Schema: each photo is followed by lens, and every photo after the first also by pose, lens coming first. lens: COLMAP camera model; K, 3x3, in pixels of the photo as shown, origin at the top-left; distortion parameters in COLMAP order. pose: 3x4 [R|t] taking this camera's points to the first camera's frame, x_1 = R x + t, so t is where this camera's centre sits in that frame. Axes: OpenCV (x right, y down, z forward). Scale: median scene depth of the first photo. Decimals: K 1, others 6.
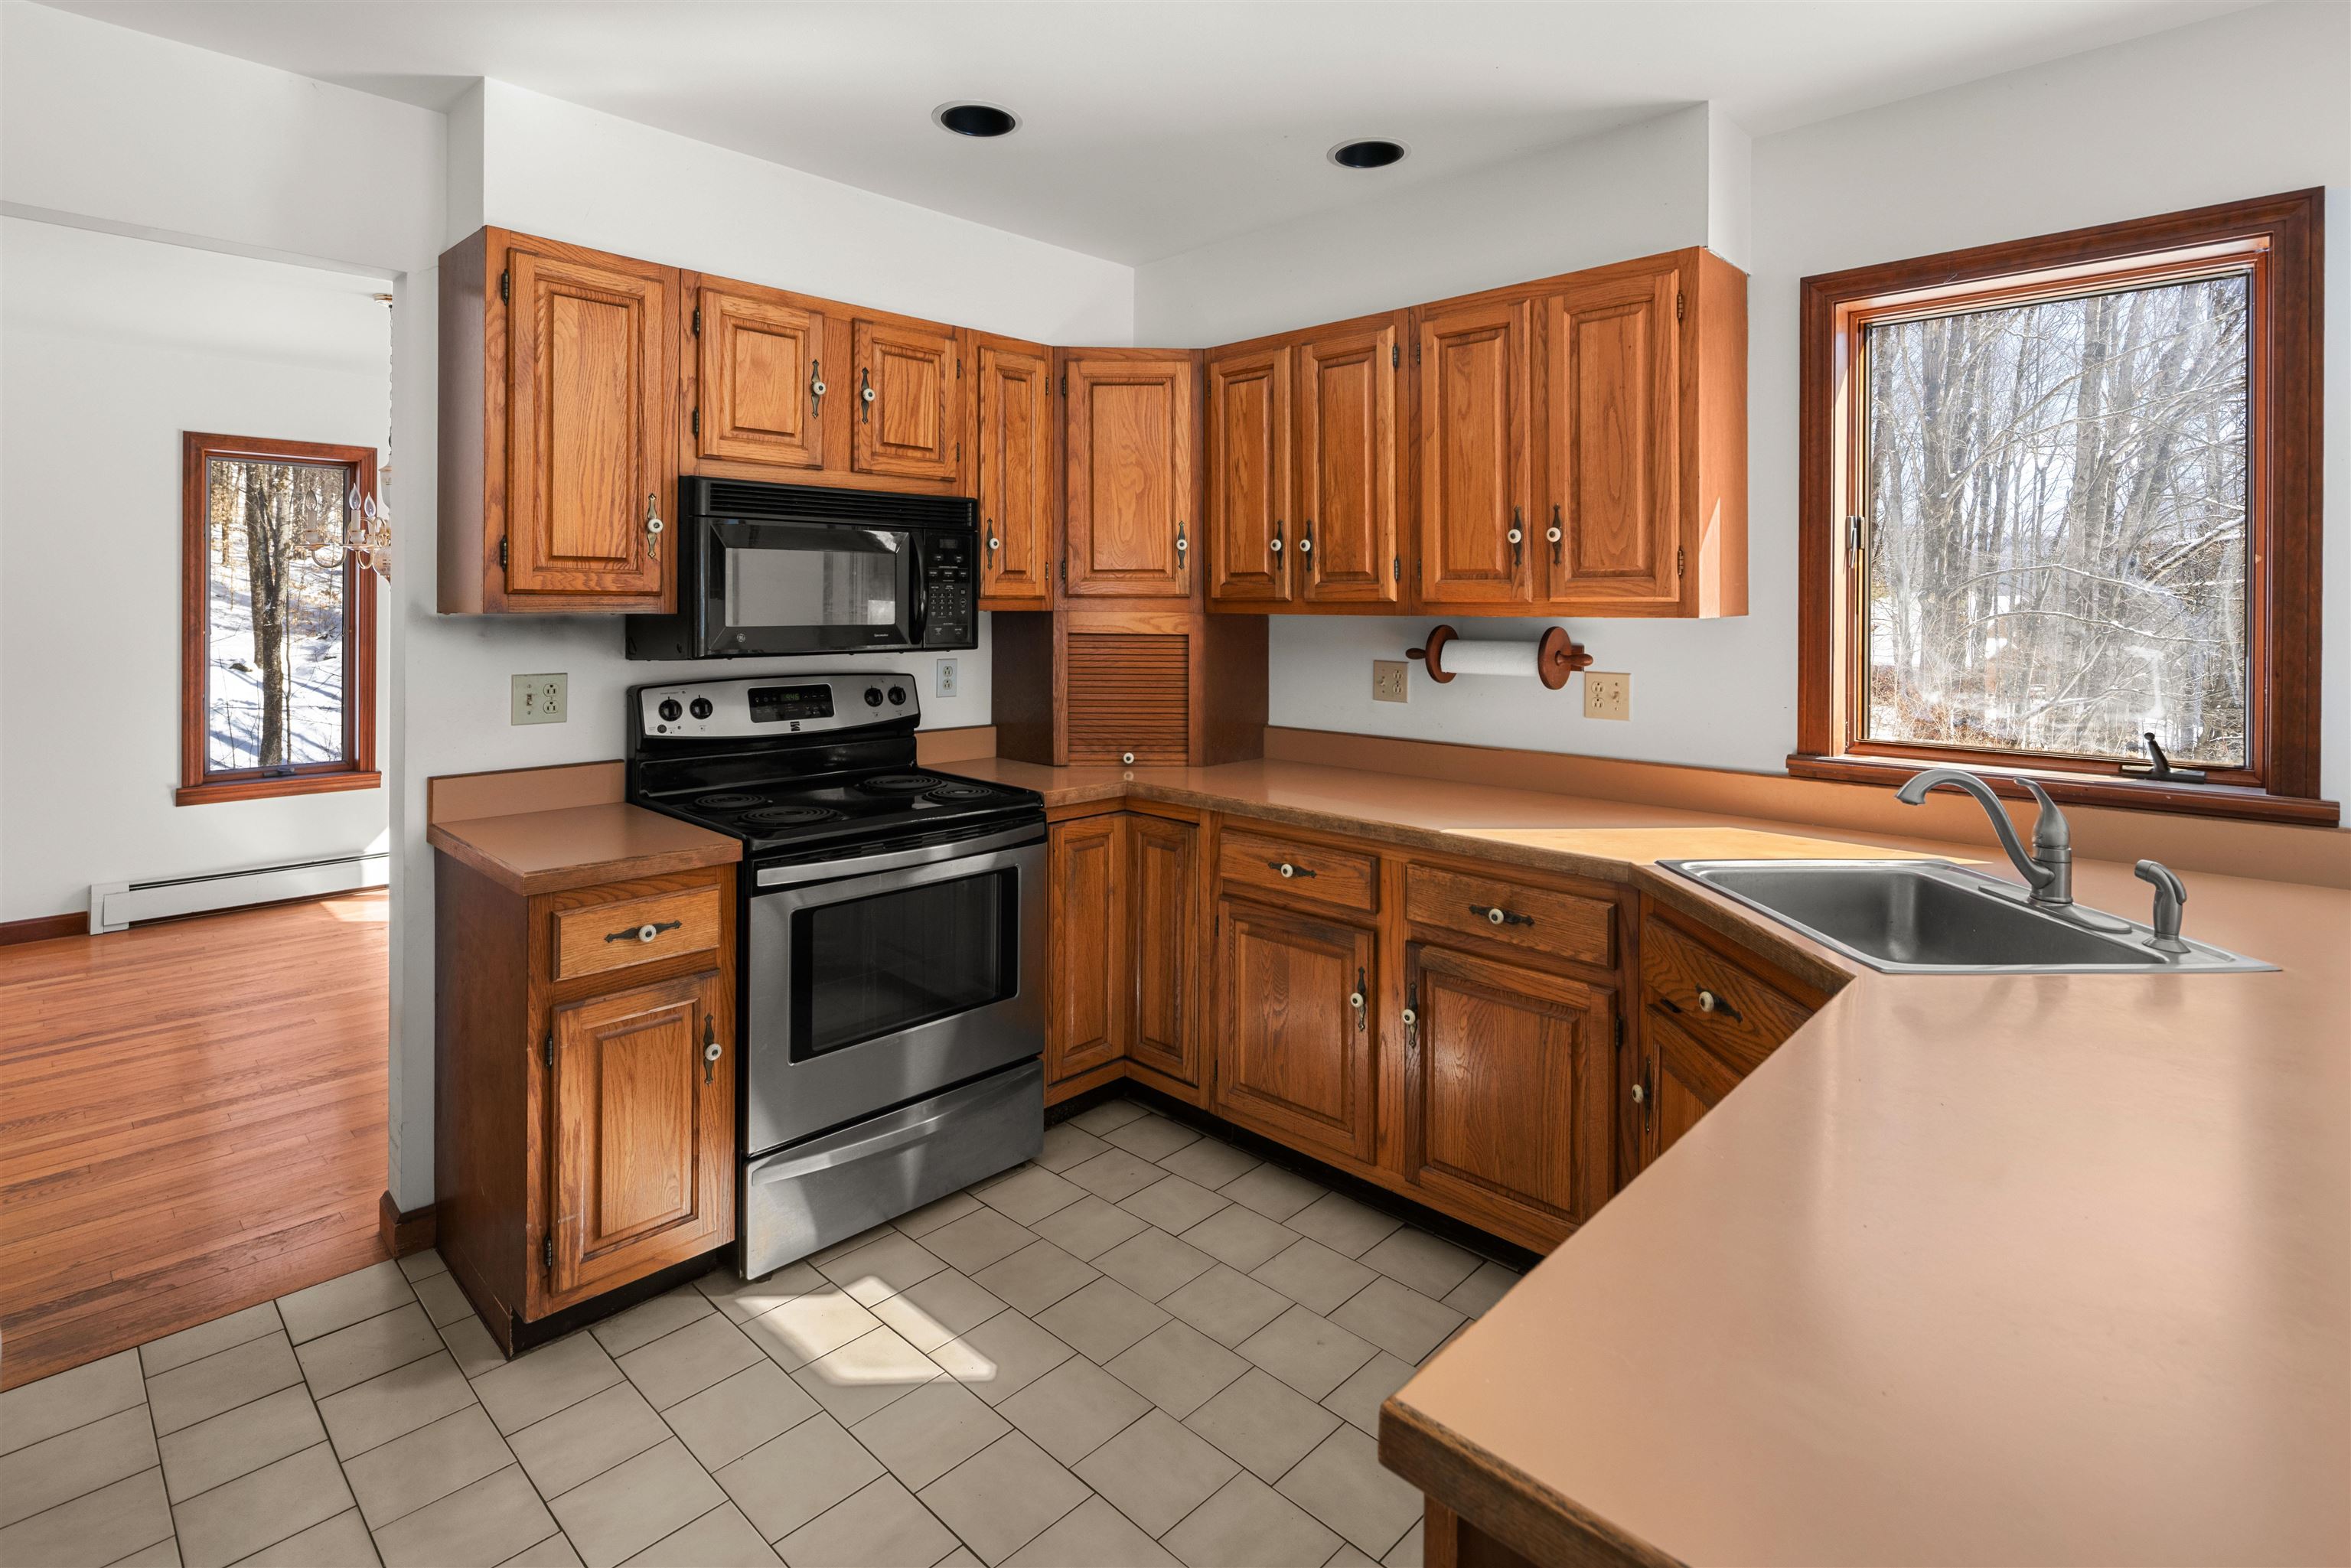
lens RADIAL K [[1139.6, 0, 1172.6], [0, 1139.6, 605.7], [0, 0, 1]] dist [0.001902, -0.001633]
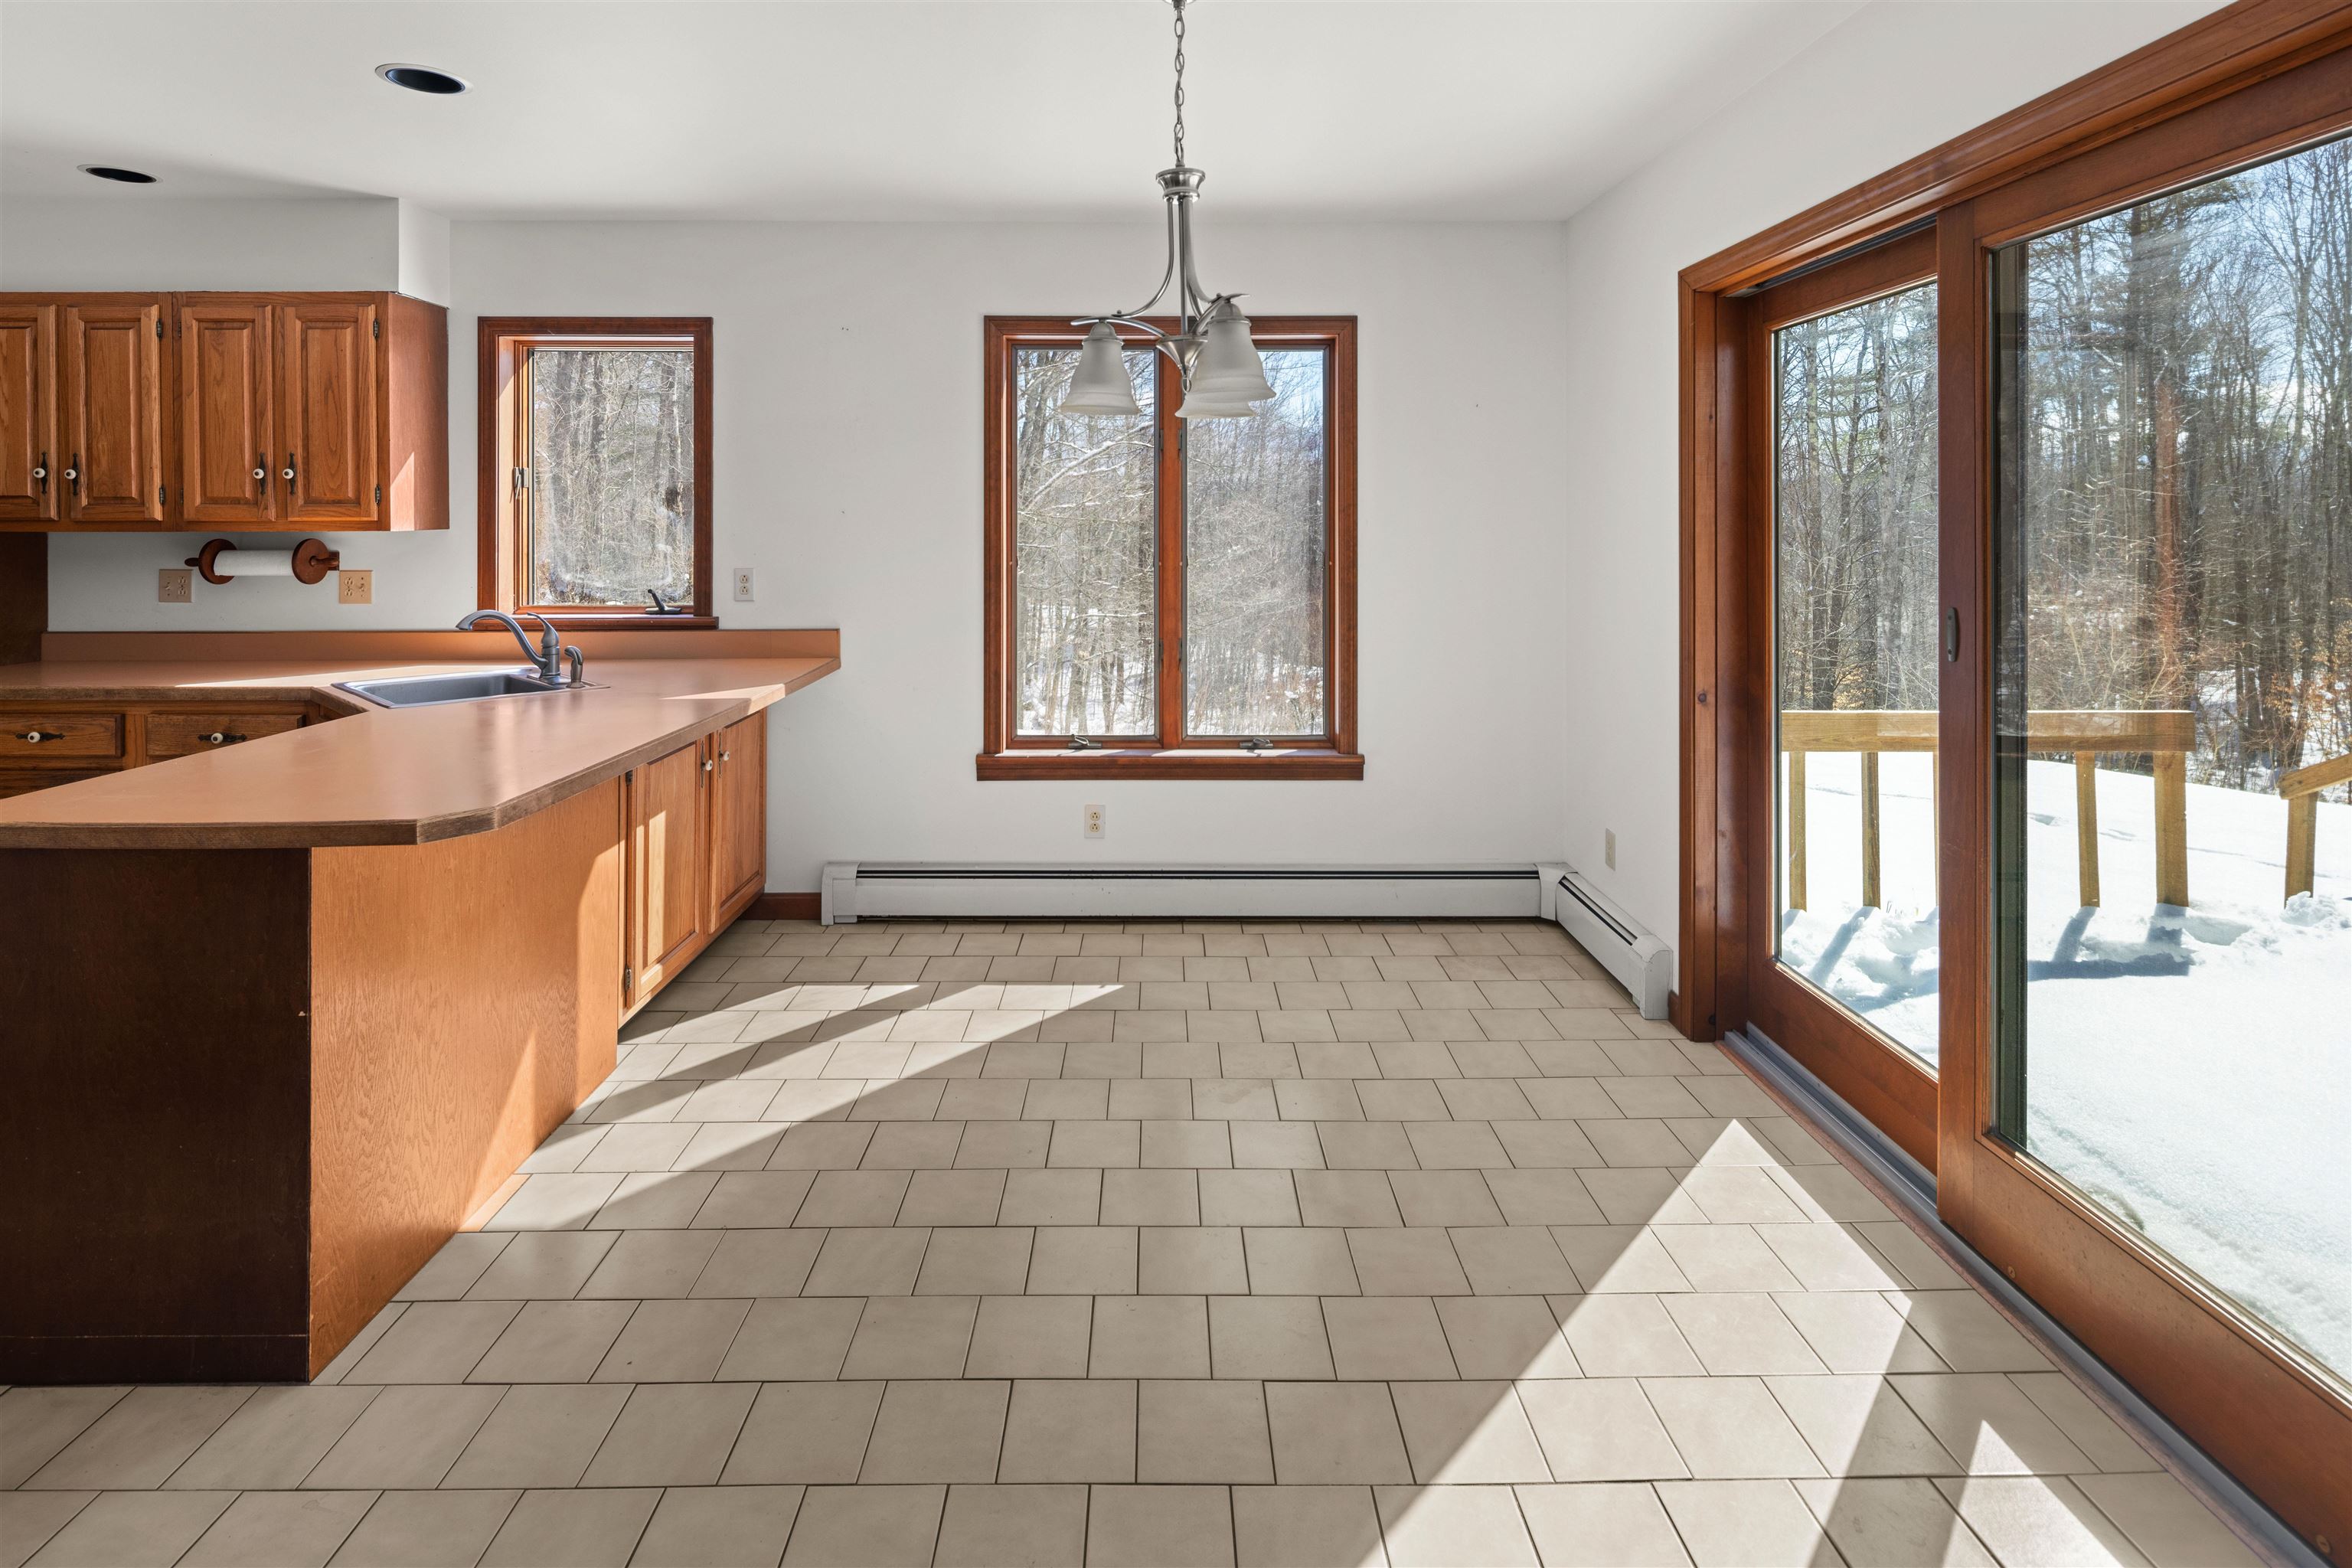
lens RADIAL K [[1146.6, 0, 1161.1], [0, 1146.6, 520.1], [0, 0, 1]] dist [0.008057, -0.006625]
pose [[0.715802, -0.002524, 0.698299, 0.104996], [0.004513, 0.999989, -0.001012, 0.002165], [-0.698289, 0.003876, 0.715806, -0.748046]]
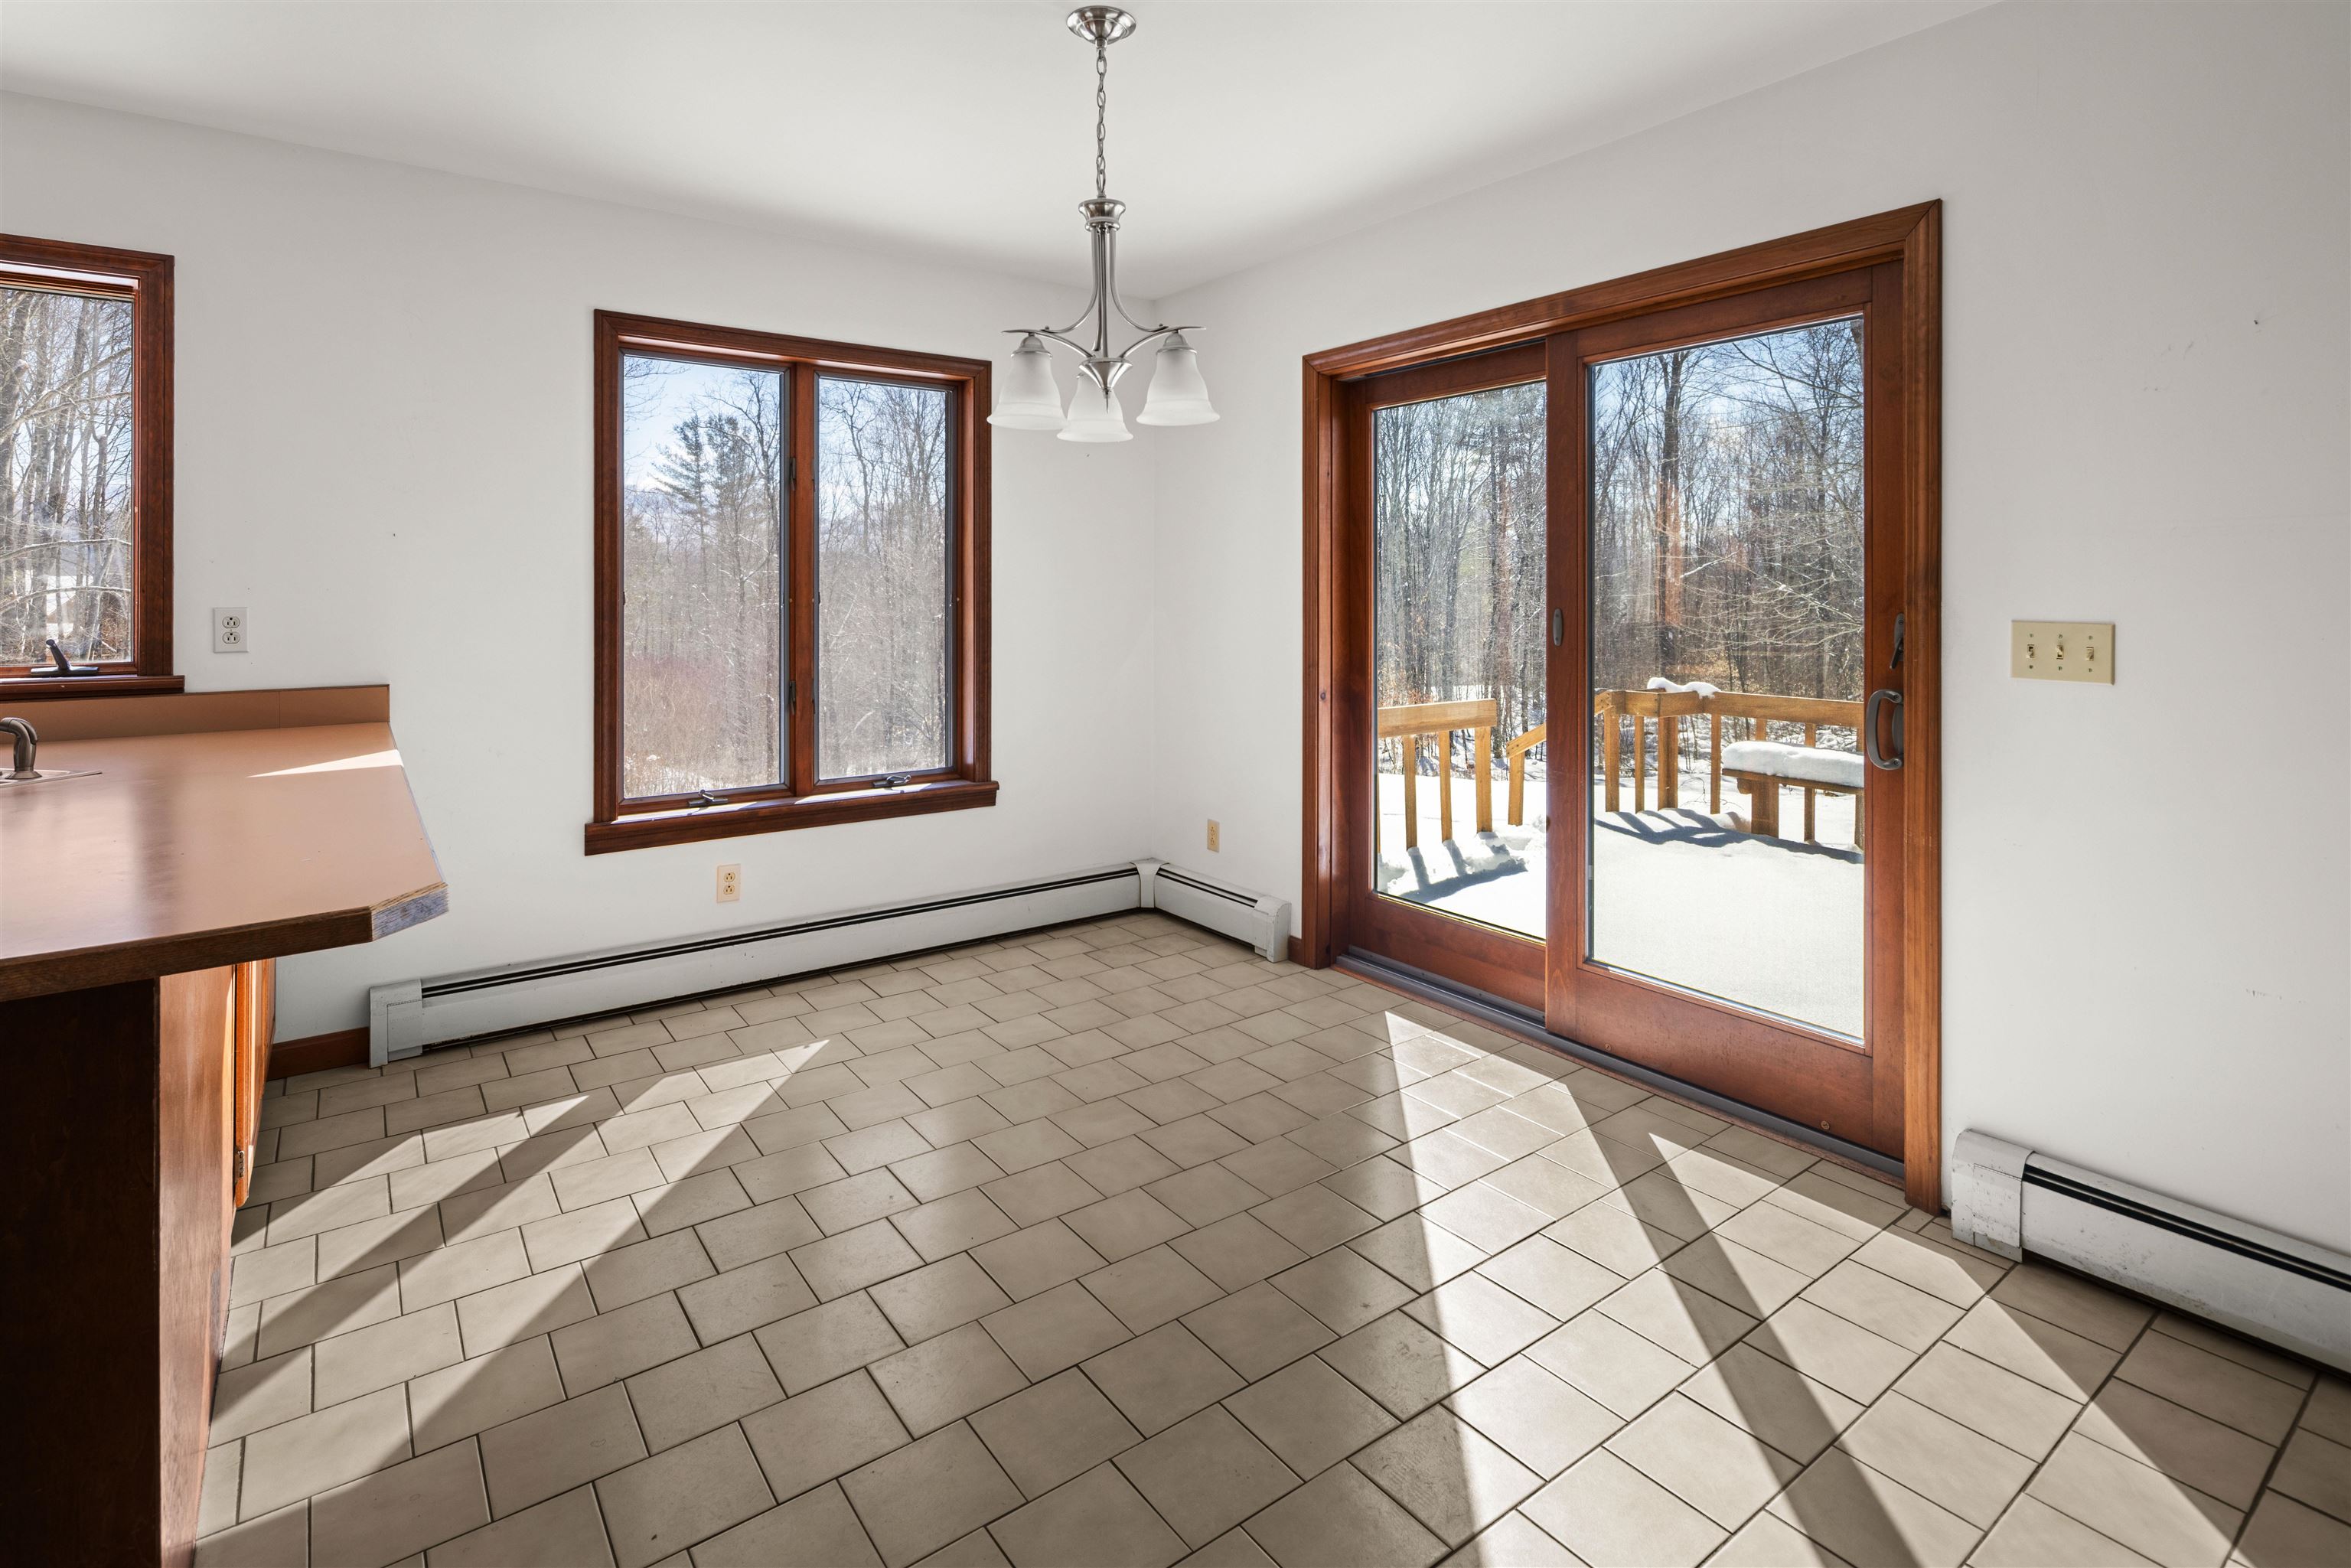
lens RADIAL K [[1139.6, 0, 1171.4], [0, 1139.6, 587.7], [0, 0, 1]] dist [0.002349, -0.000970]
pose [[0.174406, -0.001269, 0.984673, -0.150466], [0.001935, 0.999998, 0.000946, 0.042362], [-0.984672, 0.001740, 0.174408, -0.371090]]
